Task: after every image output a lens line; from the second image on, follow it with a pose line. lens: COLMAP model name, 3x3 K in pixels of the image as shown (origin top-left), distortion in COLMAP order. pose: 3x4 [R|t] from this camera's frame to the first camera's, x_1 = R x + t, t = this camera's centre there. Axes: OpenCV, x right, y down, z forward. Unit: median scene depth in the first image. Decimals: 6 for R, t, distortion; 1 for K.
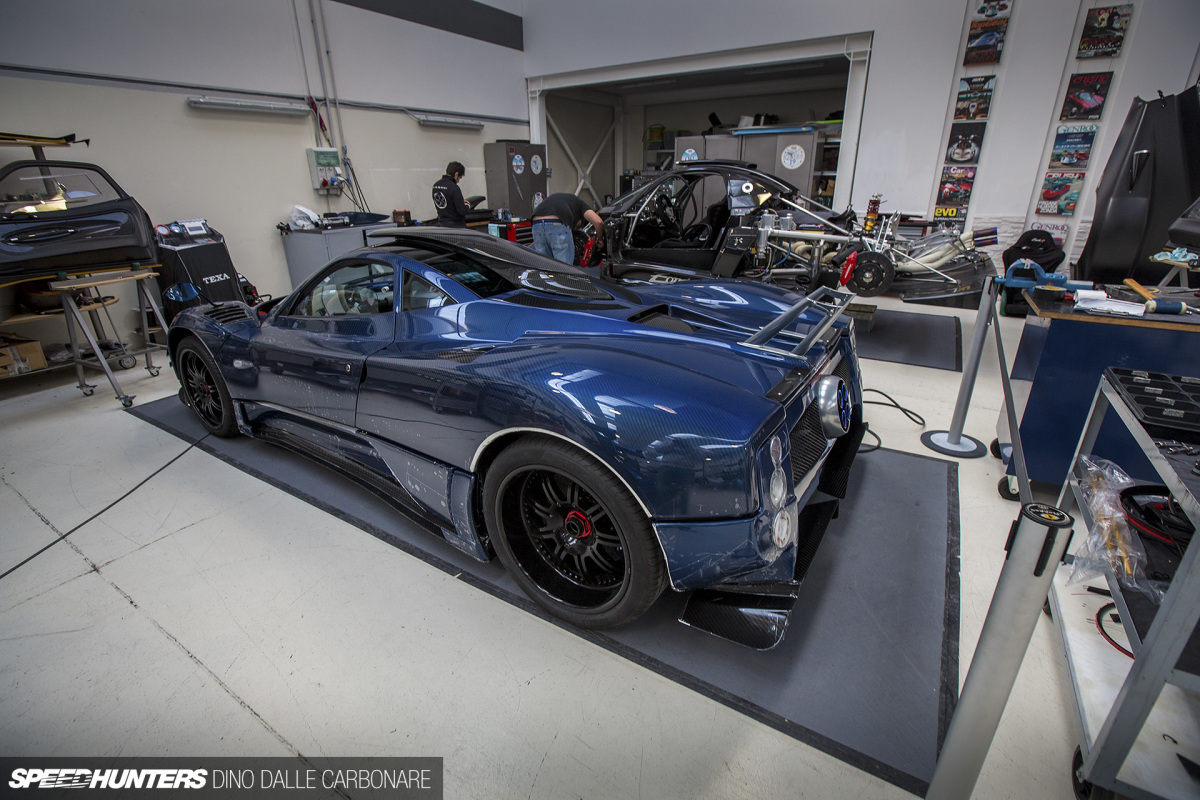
lens RADIAL K [[547.2, 0, 598.5], [0, 547.2, 399.6], [0, 0, 1]] dist [-0.022396, 0.000560]
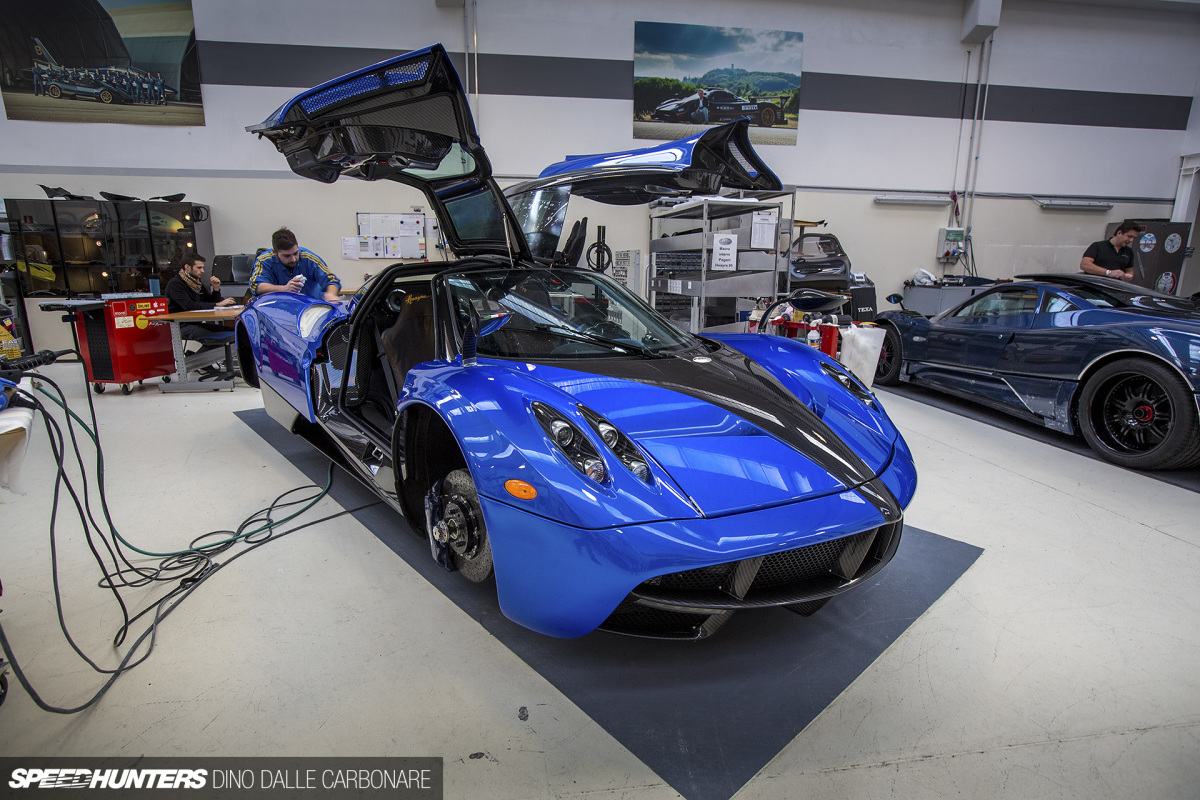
lens RADIAL K [[603.8, 0, 595.4], [0, 603.8, 391.5], [0, 0, 1]] dist [-0.016085, 0.005493]
pose [[0.649204, 0.177170, -0.739692, 0.068235], [-0.304665, 0.951642, -0.039459, 0.226838], [0.696931, 0.250975, 0.671788, -0.467132]]
